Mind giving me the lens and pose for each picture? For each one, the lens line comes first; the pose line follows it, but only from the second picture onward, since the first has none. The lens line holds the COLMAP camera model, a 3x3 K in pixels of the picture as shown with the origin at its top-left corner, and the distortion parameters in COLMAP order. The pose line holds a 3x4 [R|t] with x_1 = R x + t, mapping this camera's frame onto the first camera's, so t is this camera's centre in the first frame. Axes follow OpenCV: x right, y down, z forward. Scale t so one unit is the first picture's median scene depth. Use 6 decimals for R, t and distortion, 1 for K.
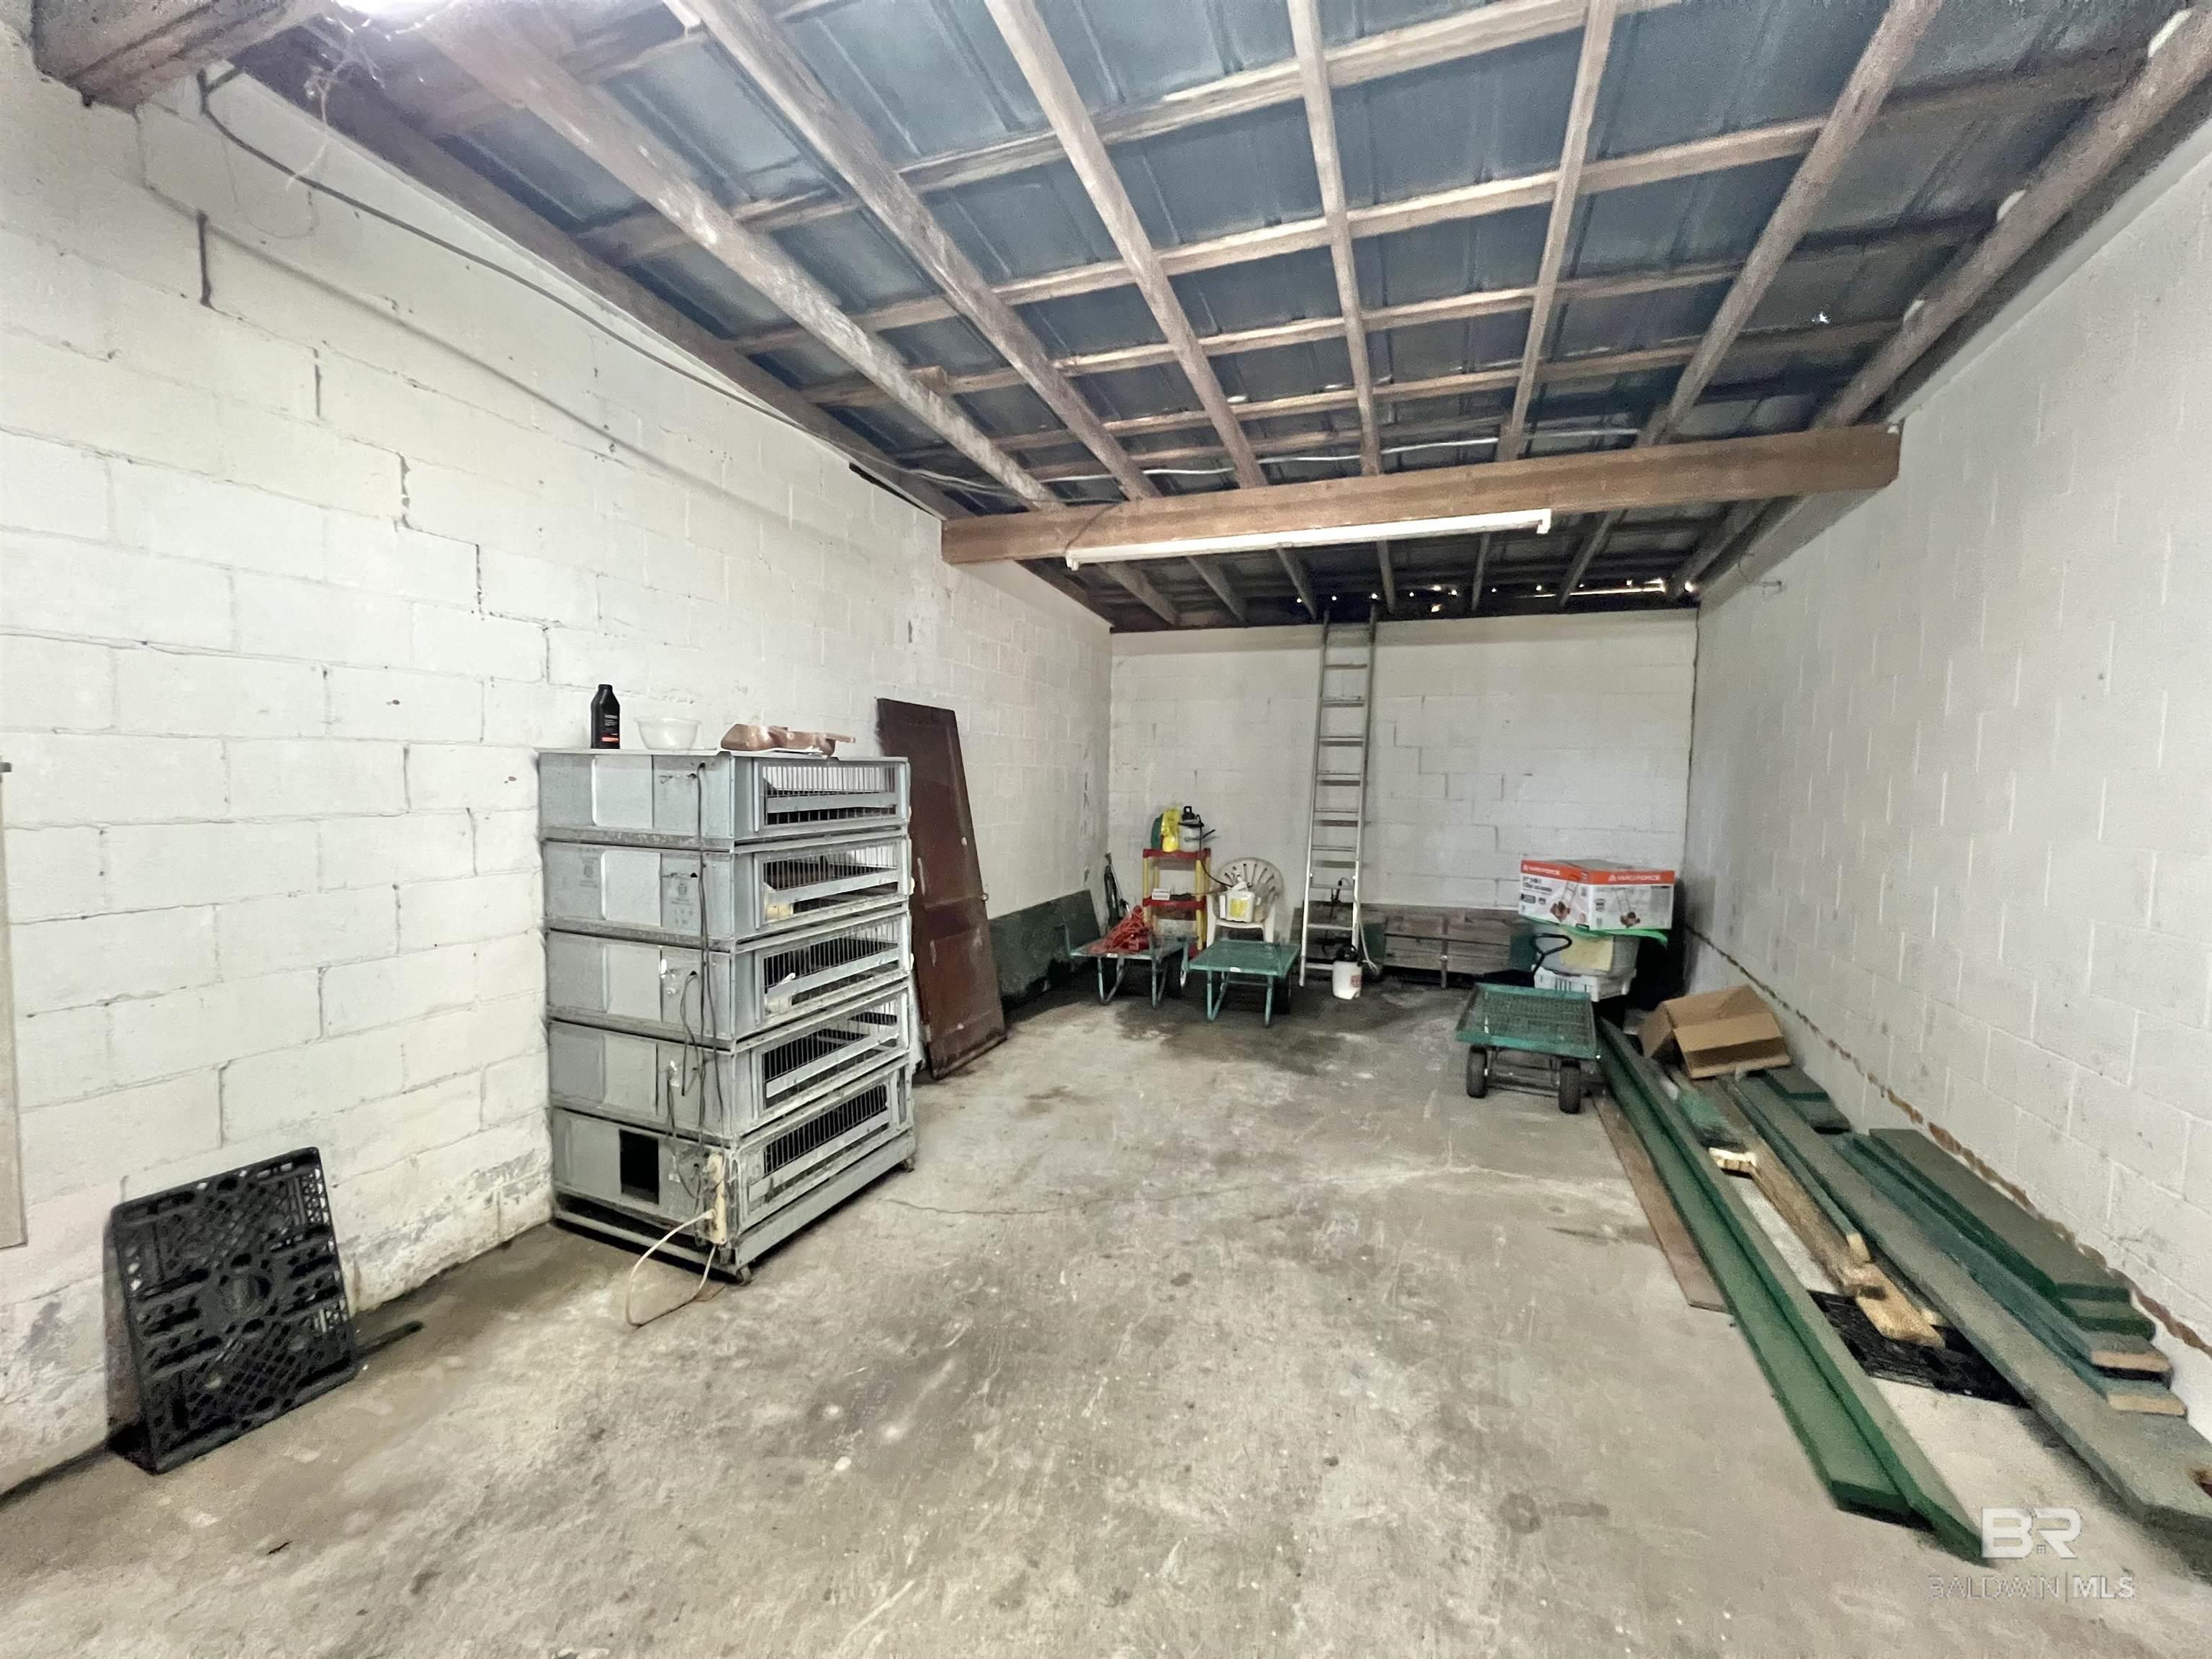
lens RADIAL K [[883.2, 0, 1101.9], [0, 883.2, 827.5], [0, 0, 1]] dist [-0.000951, 0.000019]
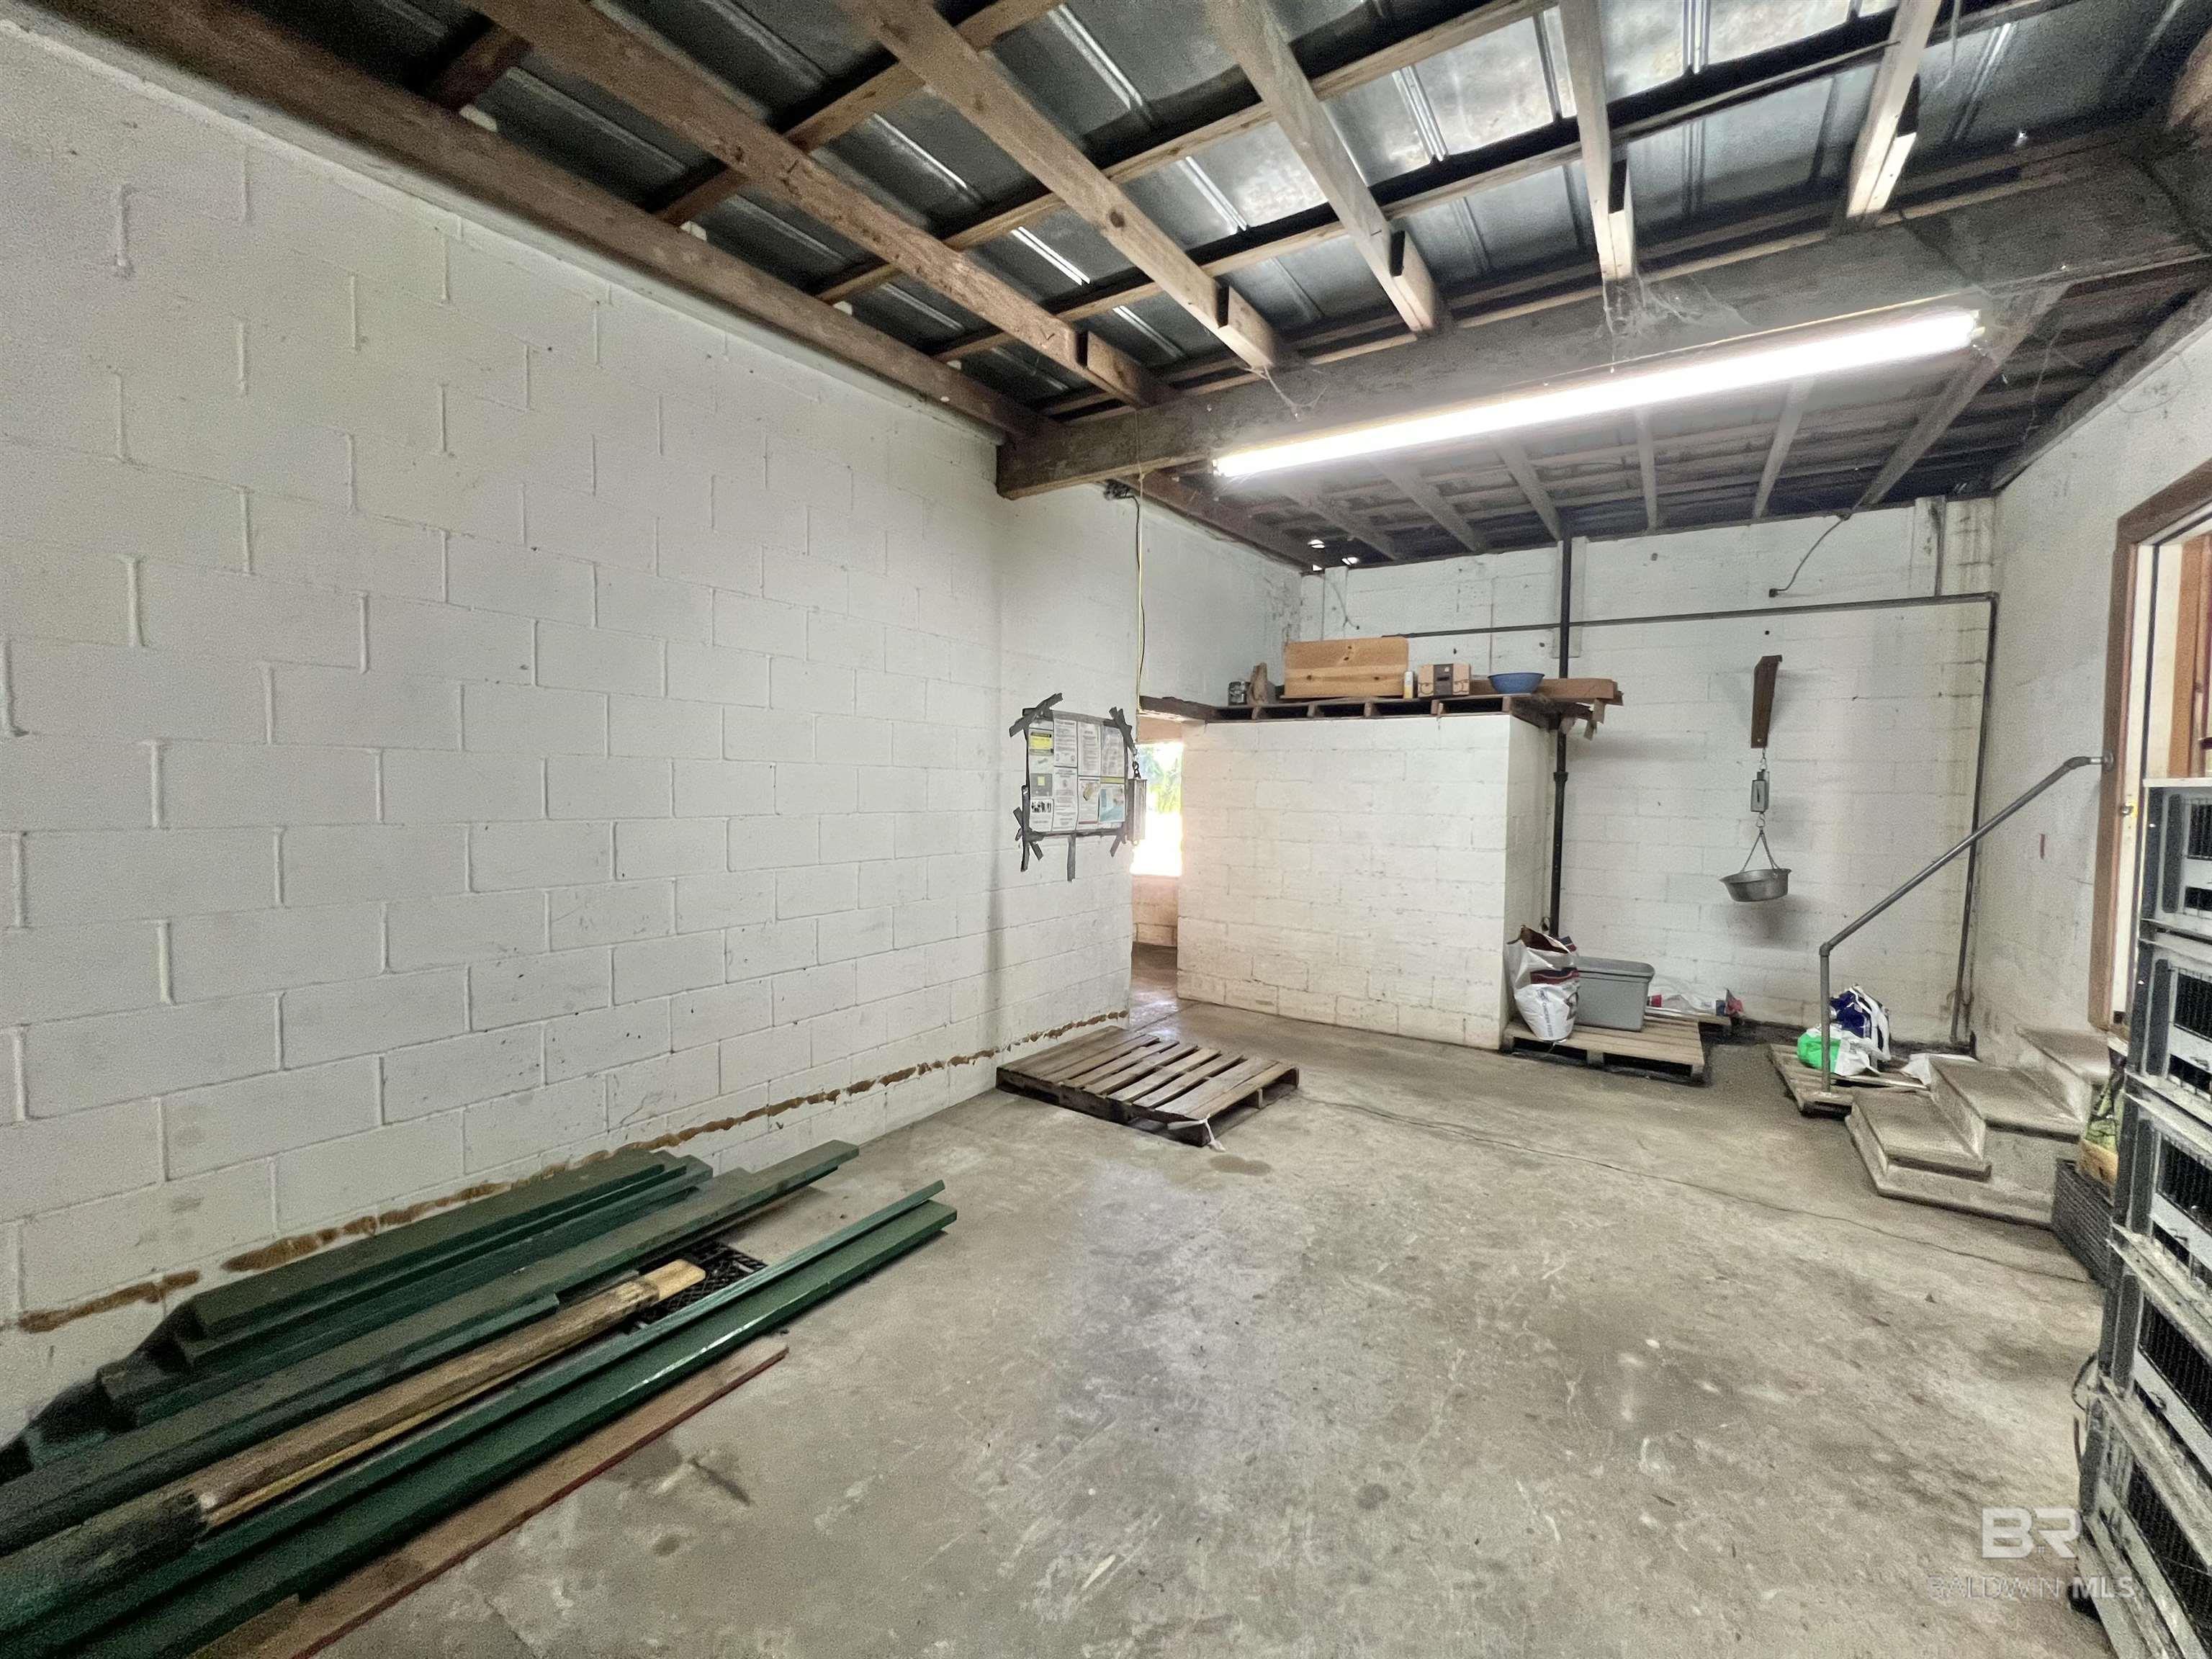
lens RADIAL K [[883.2, 0, 1101.9], [0, 883.2, 827.5], [0, 0, 1]] dist [-0.000951, 0.000019]
pose [[-0.976203, -0.047592, 0.211570, 0.200604], [-0.024238, 0.993454, 0.111636, -0.111664], [-0.215498, 0.103852, -0.970966, 1.887470]]
